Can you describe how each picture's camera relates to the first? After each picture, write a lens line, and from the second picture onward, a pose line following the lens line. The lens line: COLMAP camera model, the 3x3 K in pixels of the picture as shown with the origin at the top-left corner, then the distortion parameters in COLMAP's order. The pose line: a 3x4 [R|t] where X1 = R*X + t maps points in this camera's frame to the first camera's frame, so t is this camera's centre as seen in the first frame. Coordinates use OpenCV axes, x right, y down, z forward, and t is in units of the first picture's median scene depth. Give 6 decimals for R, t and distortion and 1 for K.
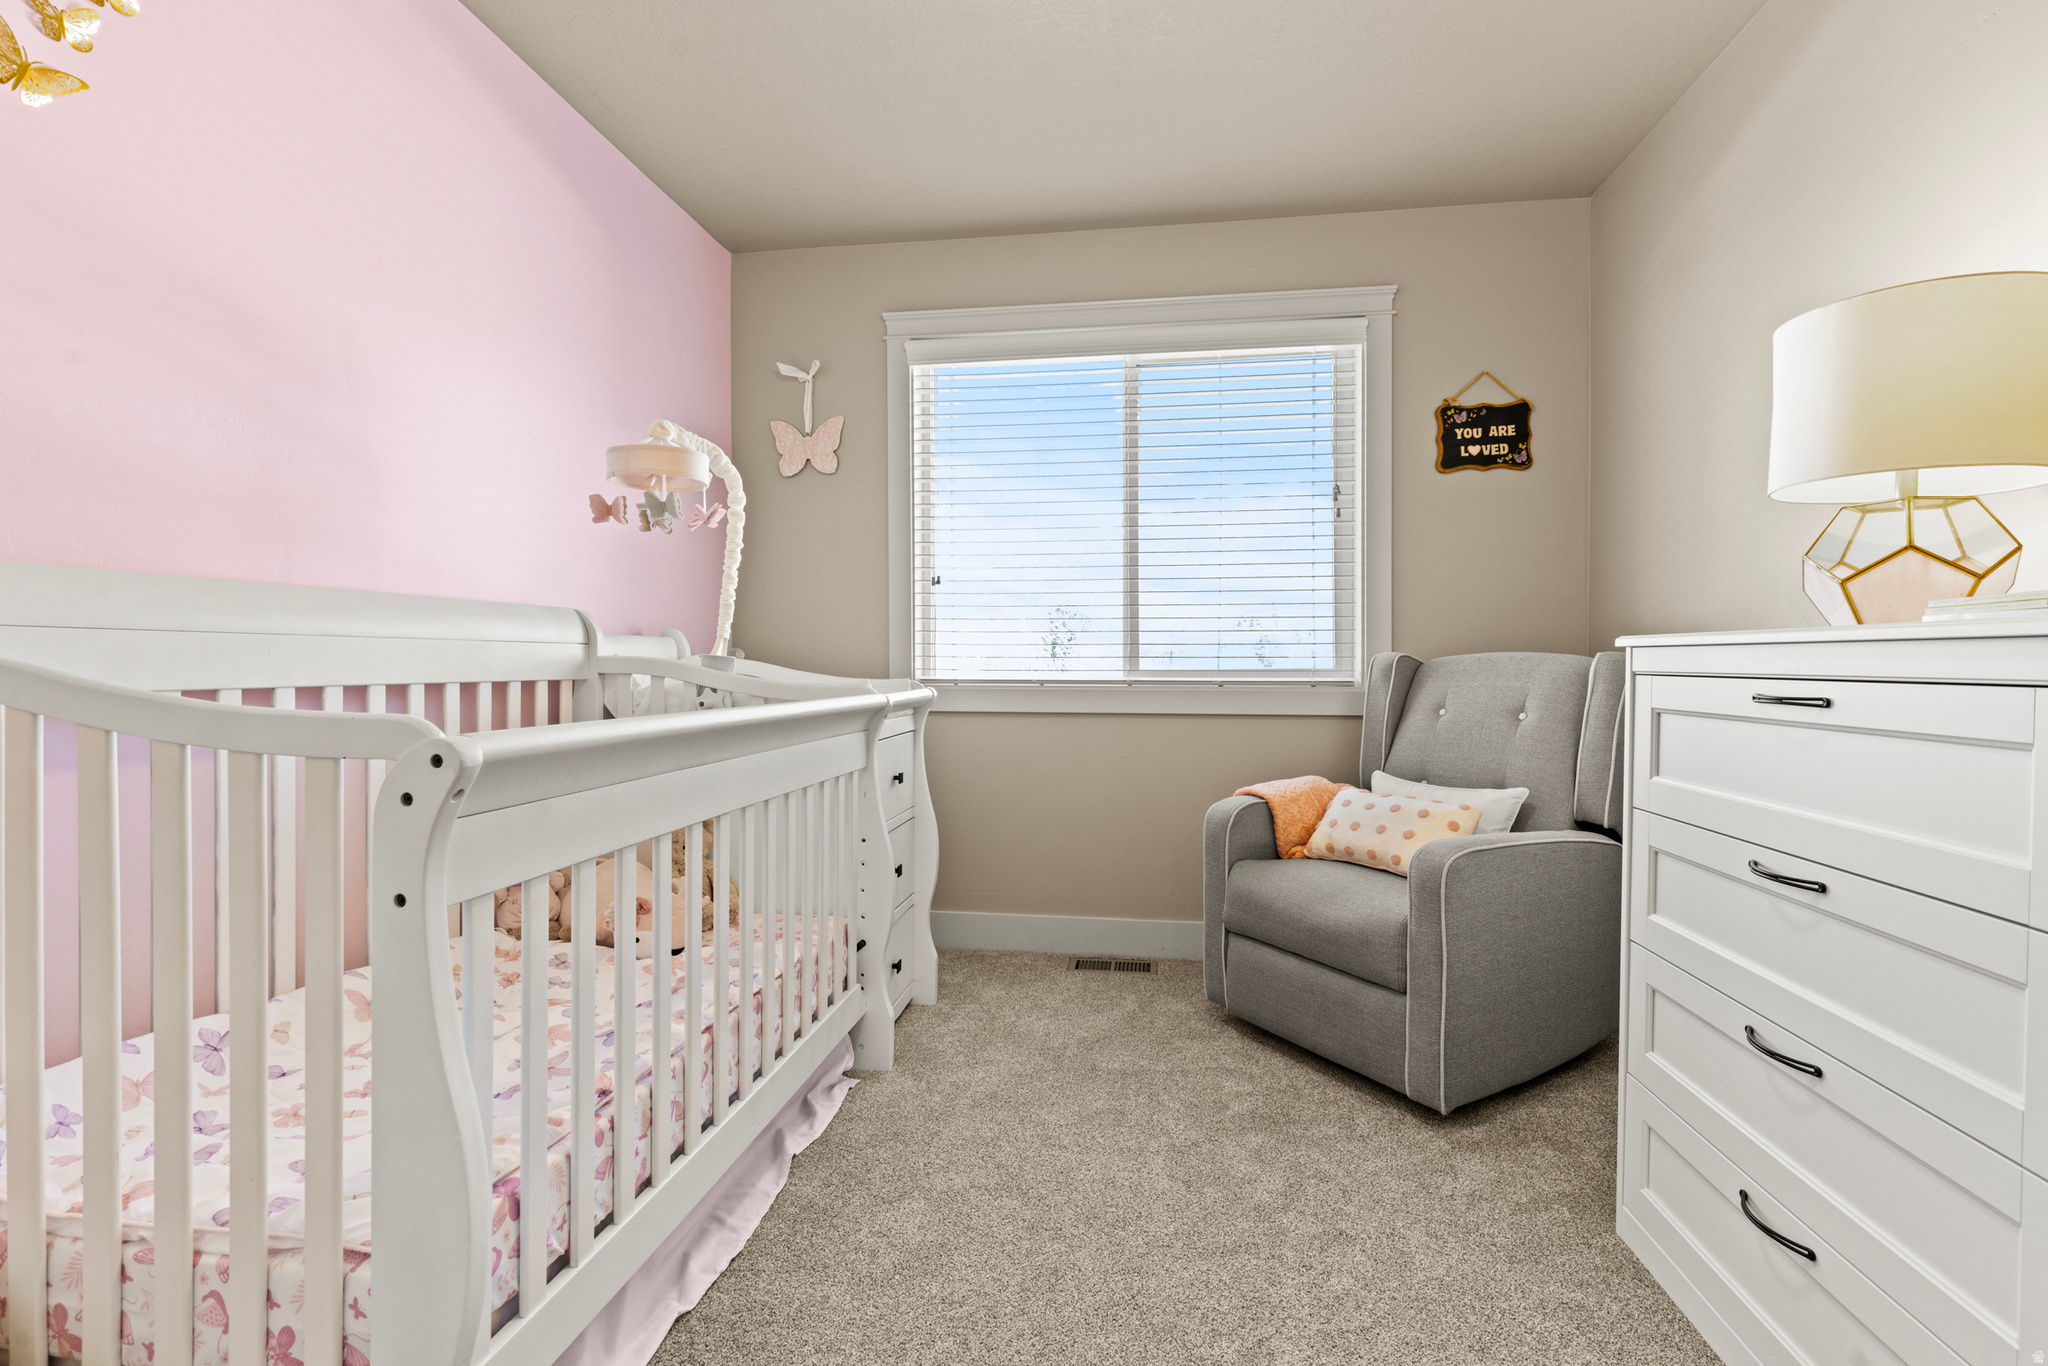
lens RADIAL K [[905.1, 0, 1024.0], [0, 905.1, 683.0], [0, 0, 1]] dist [0.002277, -0.000075]
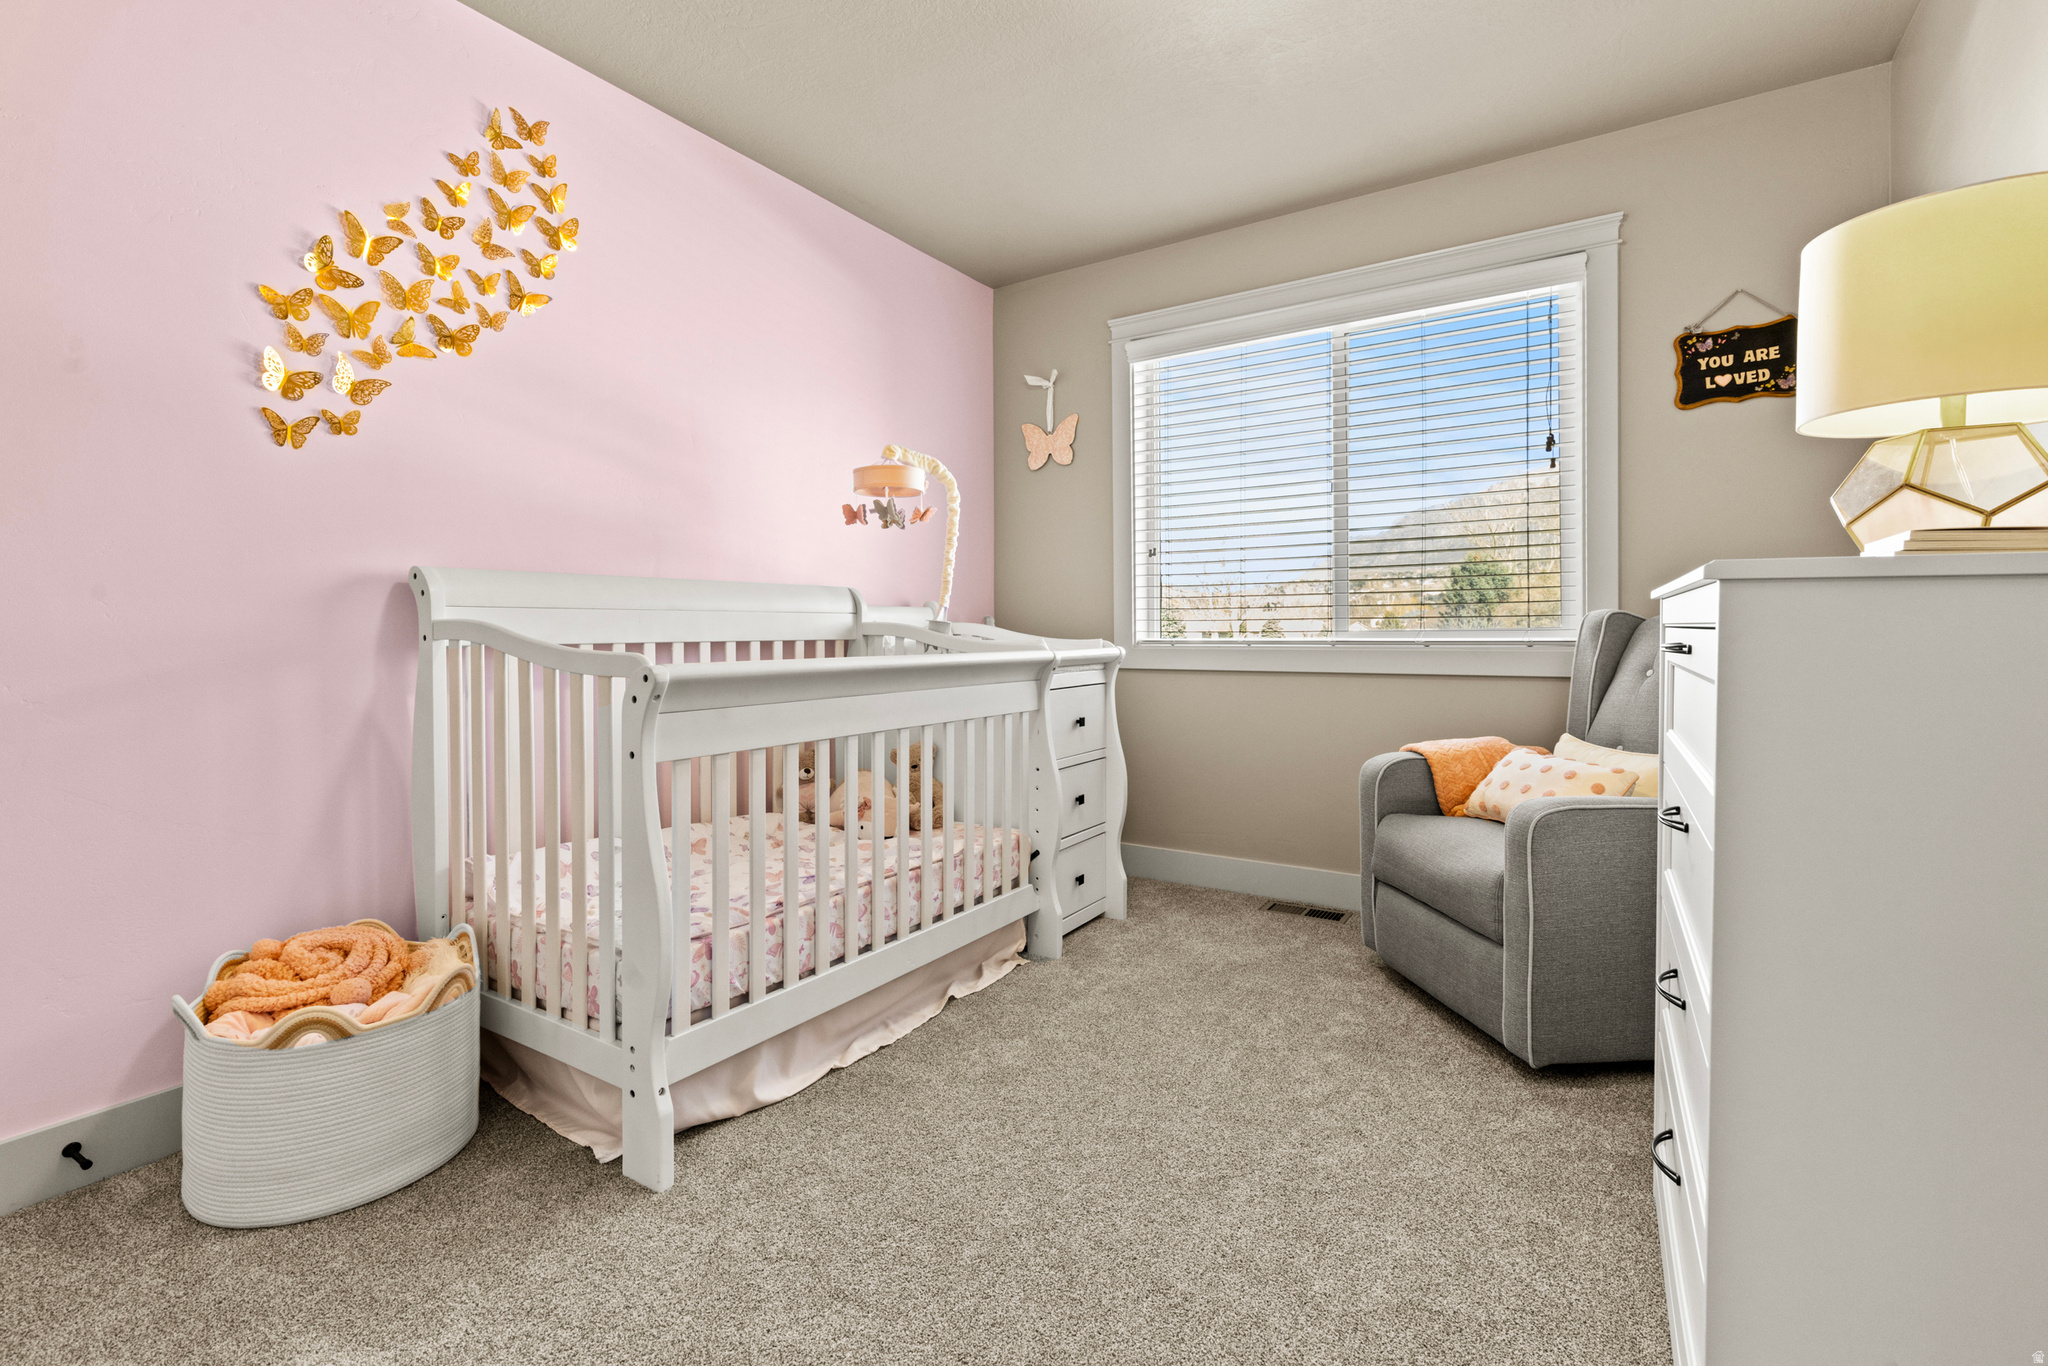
lens RADIAL K [[906.0, 0, 1015.7], [0, 906.0, 658.1], [0, 0, 1]] dist [0.002593, 0.000130]
pose [[0.908802, 0.004966, -0.417199, 0.279730], [-0.001594, 0.999963, 0.008430, 0.010760], [0.417225, -0.006997, 0.908776, -0.119088]]
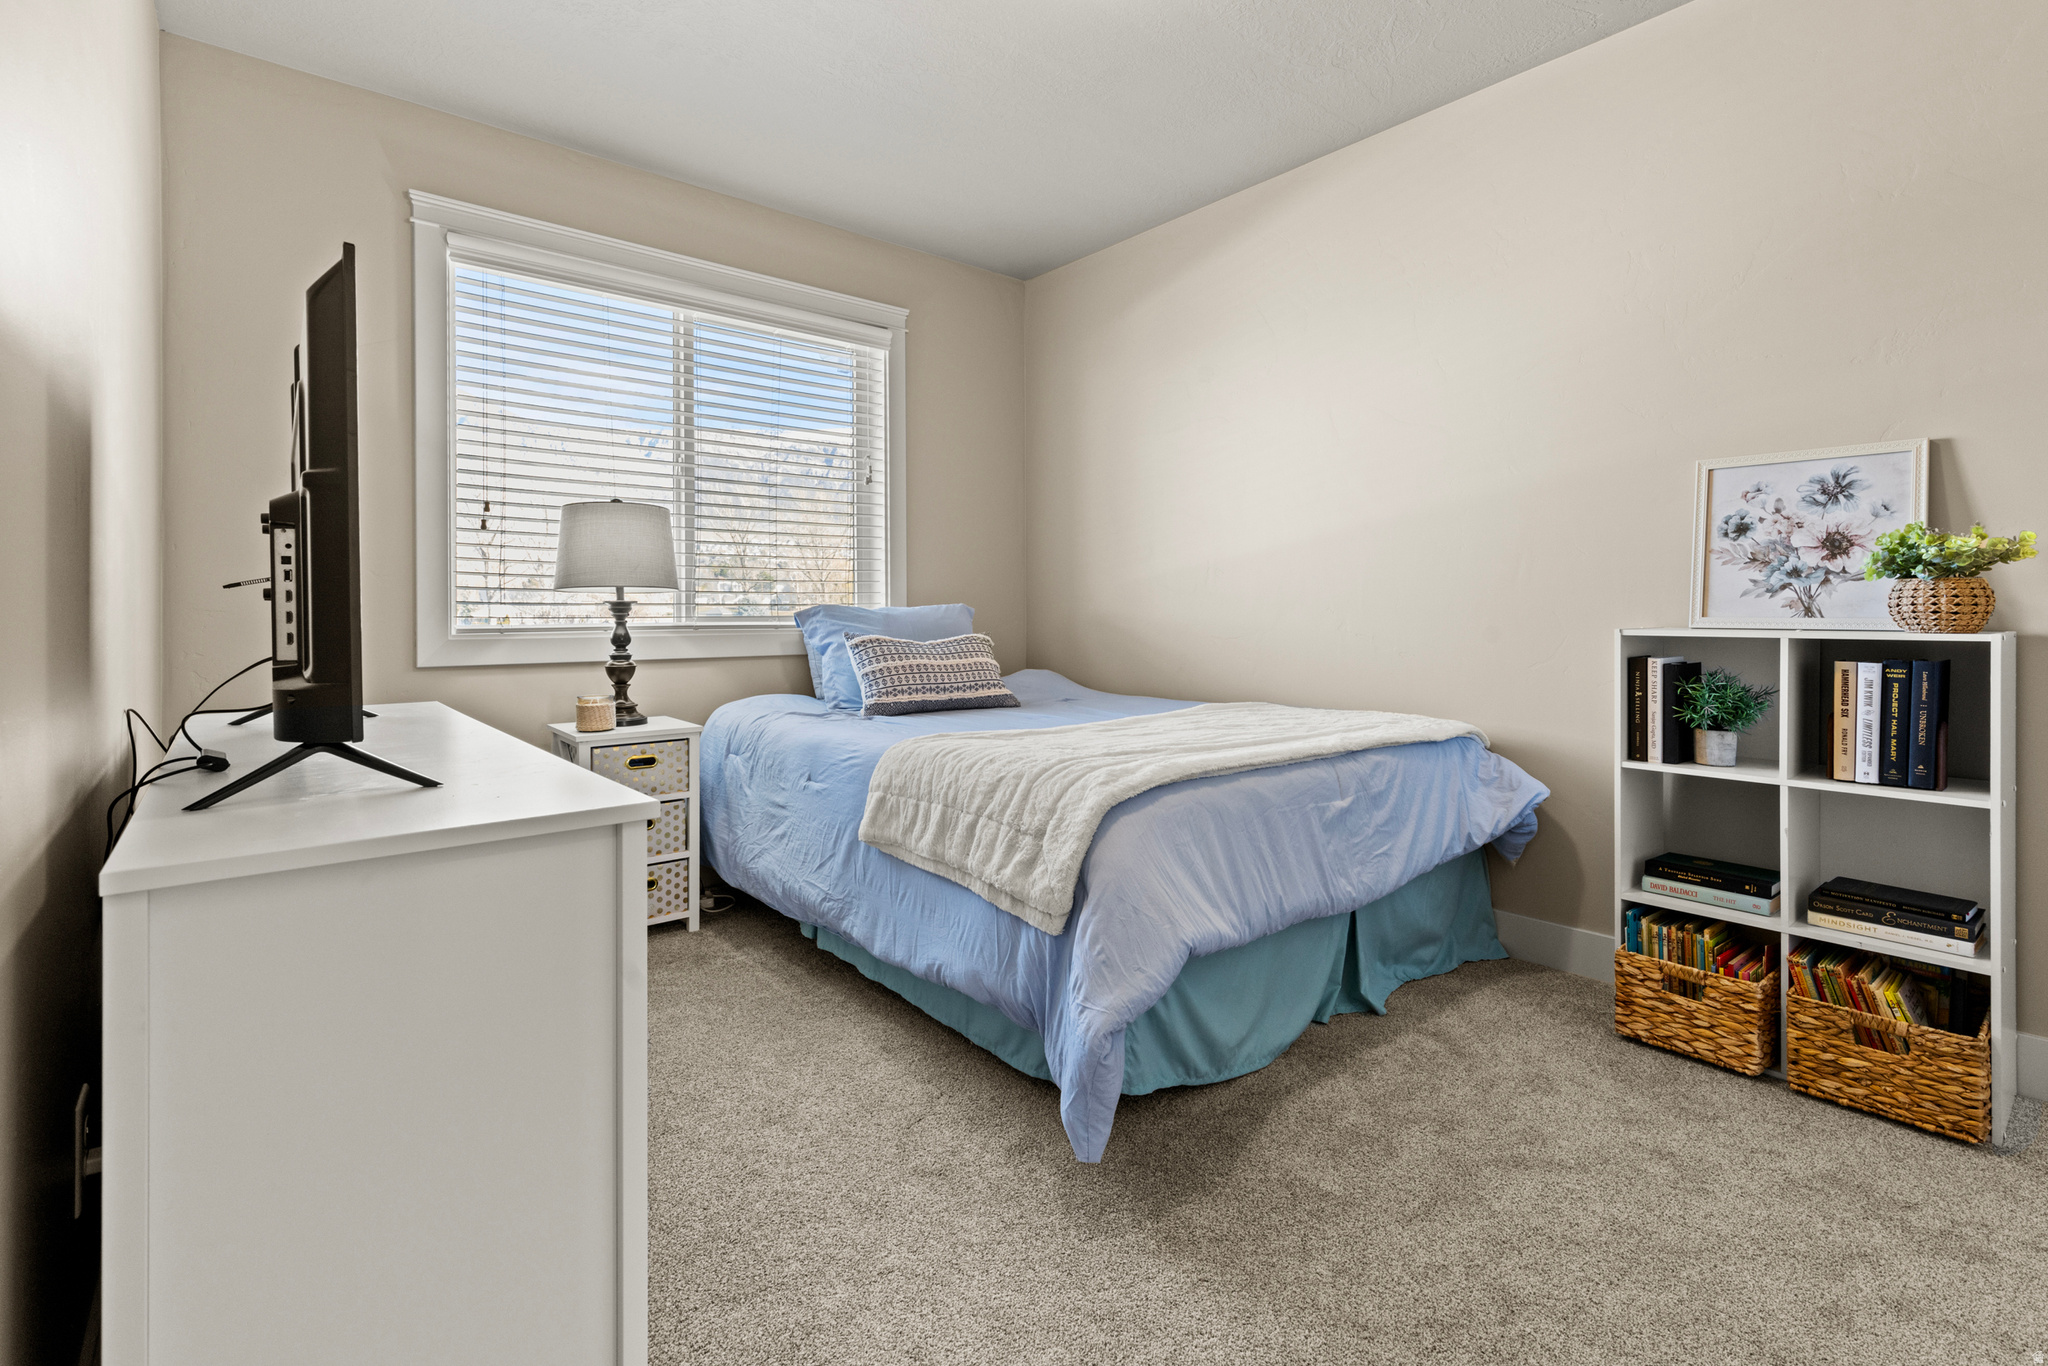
lens RADIAL K [[921.1, 0, 1013.5], [0, 921.1, 682.5], [0, 0, 1]] dist [0.001428, 0.000187]
pose [[0.680144, -0.059155, 0.730688, -0.540788], [0.014576, 0.997633, 0.067199, -0.003628], [-0.732934, -0.035055, 0.679396, -0.002298]]
